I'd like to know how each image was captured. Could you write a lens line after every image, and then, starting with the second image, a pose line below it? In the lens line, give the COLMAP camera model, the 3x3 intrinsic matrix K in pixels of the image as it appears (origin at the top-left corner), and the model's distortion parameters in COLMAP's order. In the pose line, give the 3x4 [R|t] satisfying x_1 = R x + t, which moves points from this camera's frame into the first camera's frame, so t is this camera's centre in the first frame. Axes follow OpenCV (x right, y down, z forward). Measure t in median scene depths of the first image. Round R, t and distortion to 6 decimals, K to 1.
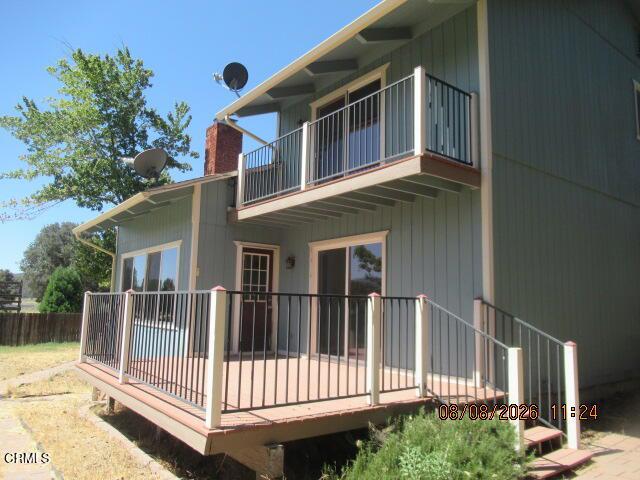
lens RADIAL K [[481.3, 0, 321.2], [0, 481.3, 242.0], [0, 0, 1]] dist [0.001659, -0.008289]
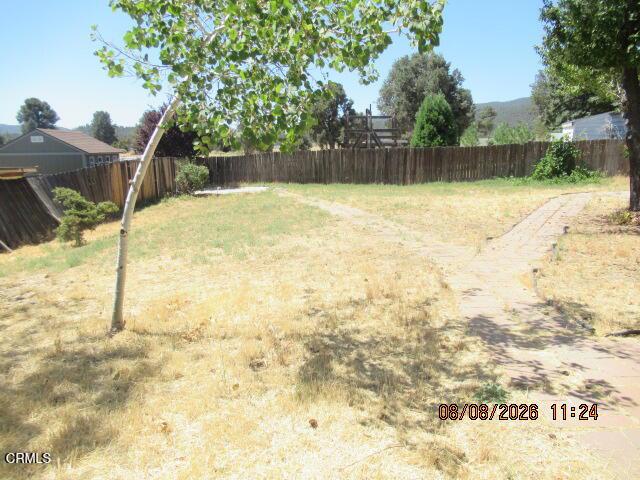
lens RADIAL K [[481.3, 0, 320.2], [0, 481.3, 244.0], [0, 0, 1]] dist [0.001659, -0.008289]
pose [[0.794293, 0.093041, -0.600369, -0.417132], [0.111561, 0.949063, 0.294676, 0.077247], [0.597205, -0.301037, 0.743454, 0.412808]]
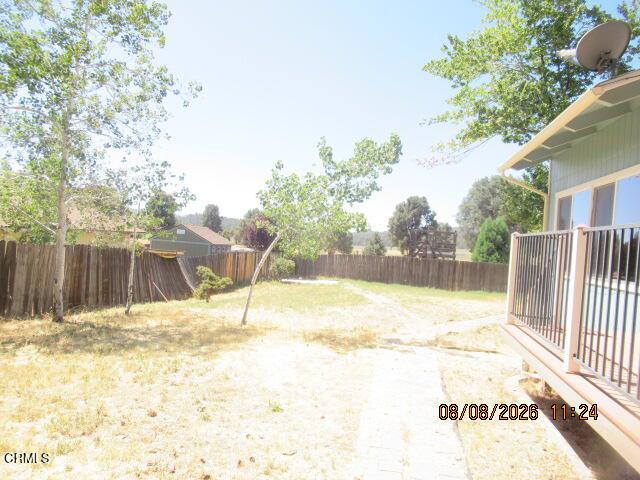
lens RADIAL K [[481.3, 0, 318.1], [0, 481.3, 245.6], [0, 0, 1]] dist [0.001659, -0.008289]
pose [[0.666892, 0.032661, -0.744438, -0.073100], [0.044185, 0.995548, 0.083260, 0.026468], [0.743843, -0.088418, 0.662480, 0.152209]]
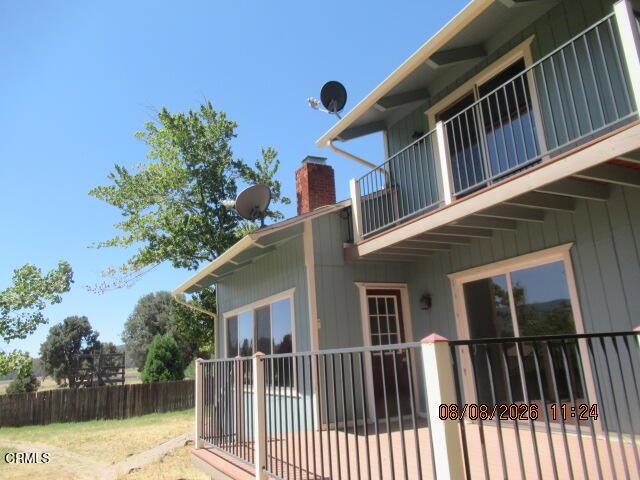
lens RADIAL K [[481.3, 0, 320.5], [0, 481.3, 240.4], [0, 0, 1]] dist [0.001659, -0.008289]
pose [[0.980723, -0.120491, -0.153834, -0.074007], [0.103999, 0.988351, -0.111117, 0.008659], [0.165431, 0.092977, 0.981829, 0.116951]]
